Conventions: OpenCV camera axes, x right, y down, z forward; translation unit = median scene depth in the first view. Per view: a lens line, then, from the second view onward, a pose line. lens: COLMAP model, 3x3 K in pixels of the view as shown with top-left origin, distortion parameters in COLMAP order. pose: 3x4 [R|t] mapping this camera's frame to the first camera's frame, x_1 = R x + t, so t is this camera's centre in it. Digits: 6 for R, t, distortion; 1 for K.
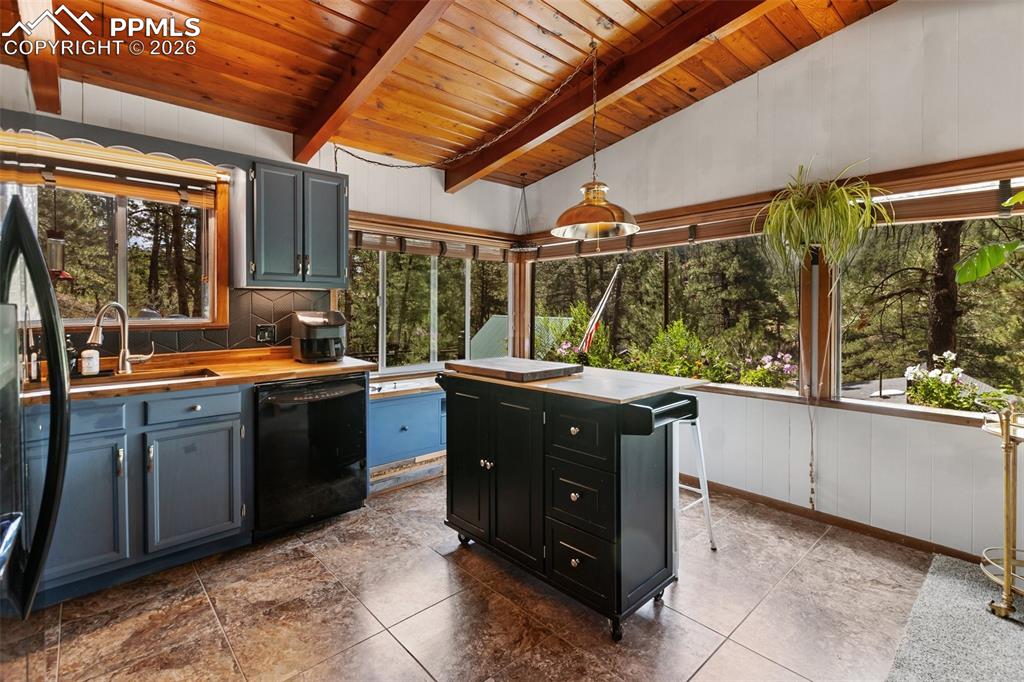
lens RADIAL K [[466.5, 0, 514.0], [0, 466.5, 312.1], [0, 0, 1]] dist [0.000319, 0.000099]
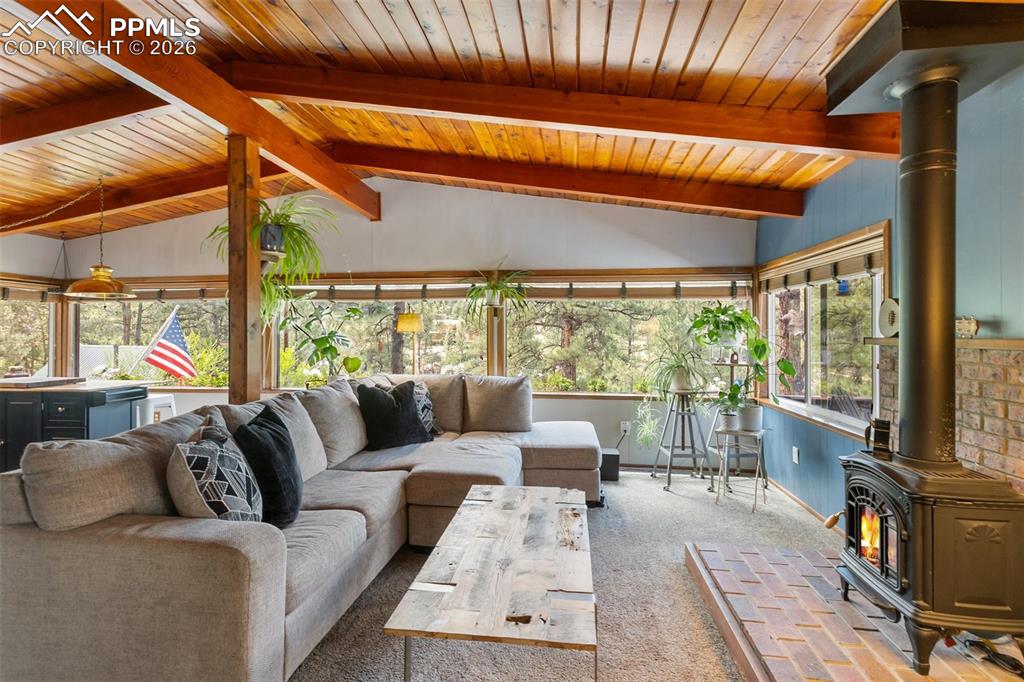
lens RADIAL K [[461.7, 0, 513.2], [0, 461.7, 337.1], [0, 0, 1]] dist [0.003101, 0.000601]
pose [[0.762729, -0.002970, 0.646711, 0.184399], [0.004440, 0.999990, -0.000643, -0.016898], [-0.646703, 0.003362, 0.762735, -0.960272]]
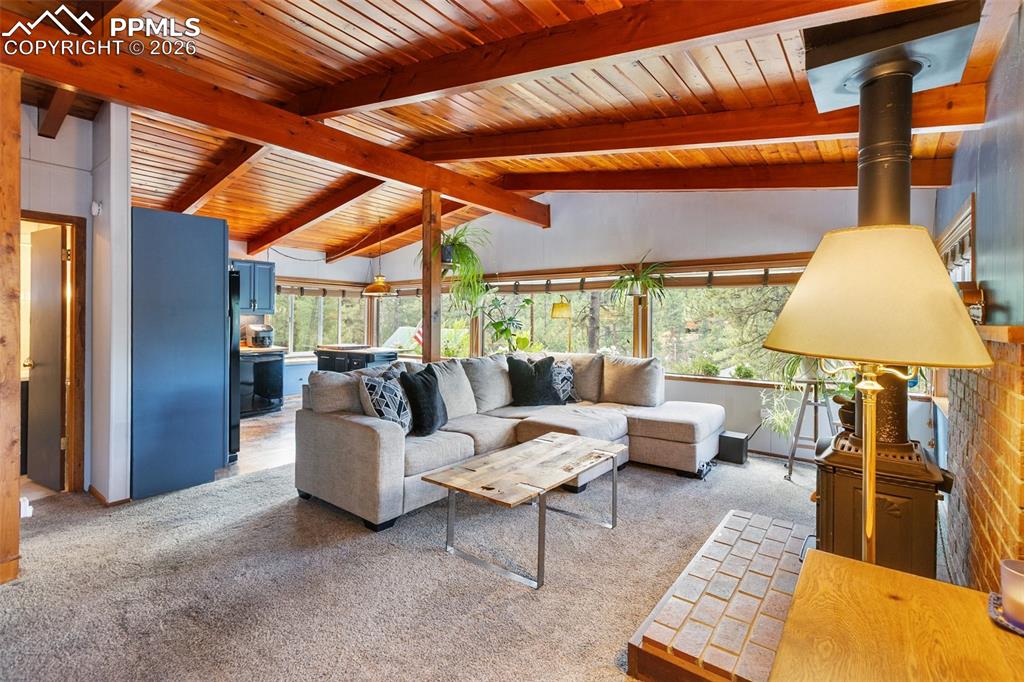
lens RADIAL K [[469.8, 0, 526.8], [0, 469.8, 326.1], [0, 0, 1]] dist [-0.000284, 0.000141]
pose [[0.983003, 0.005476, 0.183509, 0.408826], [-0.006299, 0.999973, 0.003903, -0.010374], [-0.183483, -0.004992, 0.983010, -1.399941]]
